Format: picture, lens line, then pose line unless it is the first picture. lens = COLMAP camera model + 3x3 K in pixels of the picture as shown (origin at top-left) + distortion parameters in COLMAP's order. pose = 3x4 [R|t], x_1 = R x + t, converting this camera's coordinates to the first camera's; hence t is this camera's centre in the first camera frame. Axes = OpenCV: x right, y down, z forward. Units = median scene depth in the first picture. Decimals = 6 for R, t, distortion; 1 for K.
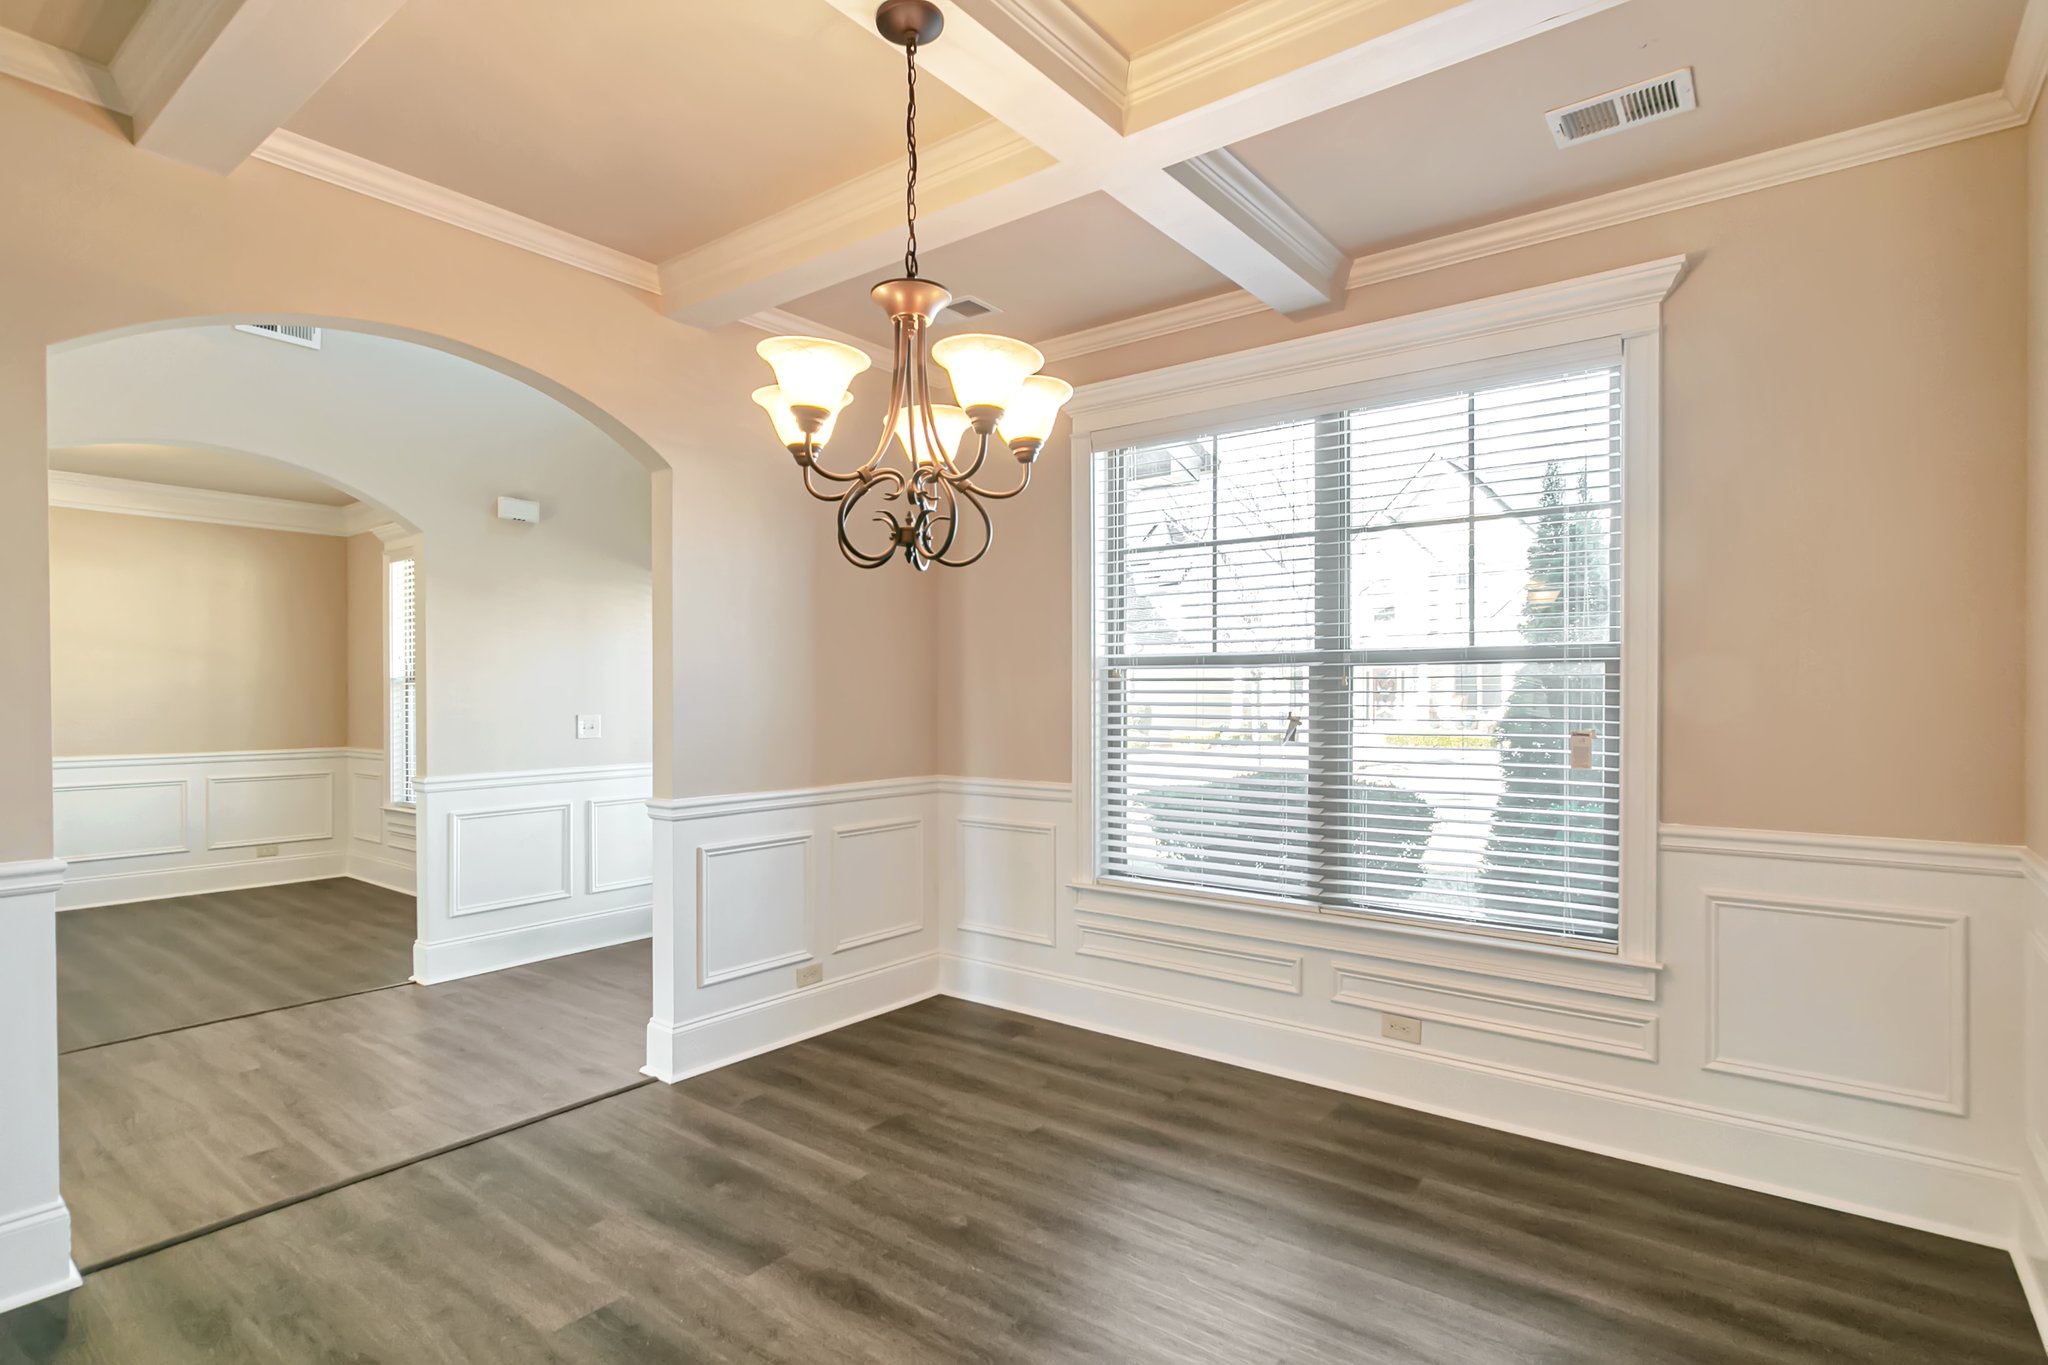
lens RADIAL K [[1020.8, 0, 1025.3], [0, 1020.8, 716.3], [0, 0, 1]] dist [-0.016684, 0.000349]
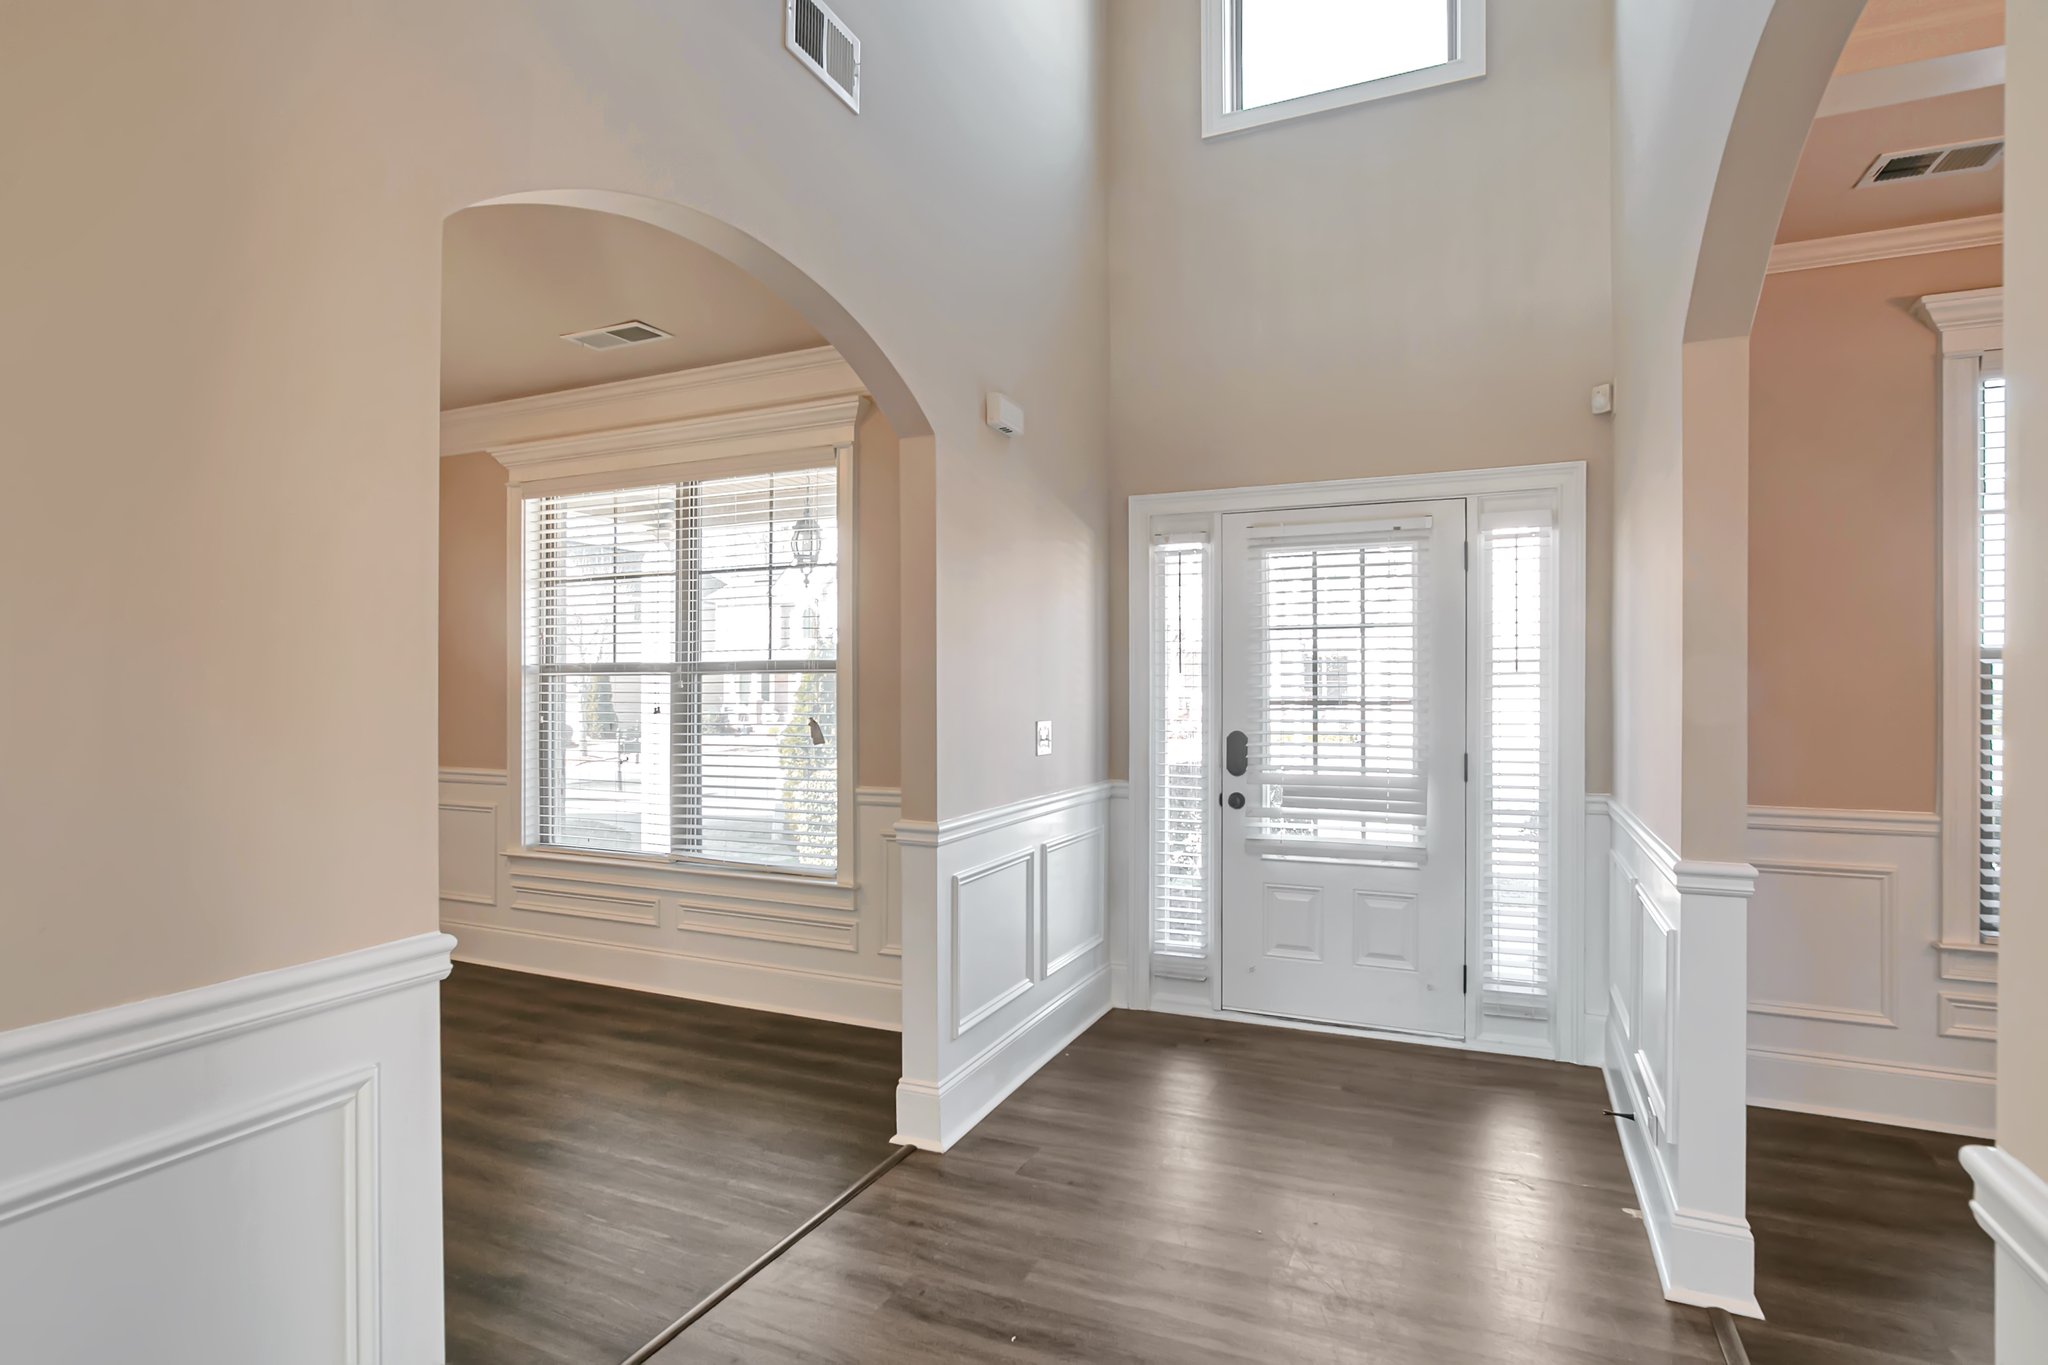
lens RADIAL K [[1020.8, 0, 1025.3], [0, 1020.8, 716.3], [0, 0, 1]] dist [-0.016684, 0.000349]
pose [[0.982980, 0.006797, 0.183589, 0.493242], [-0.006372, 0.999975, -0.002905, 0.007674], [-0.183604, 0.001686, 0.982999, -0.385824]]
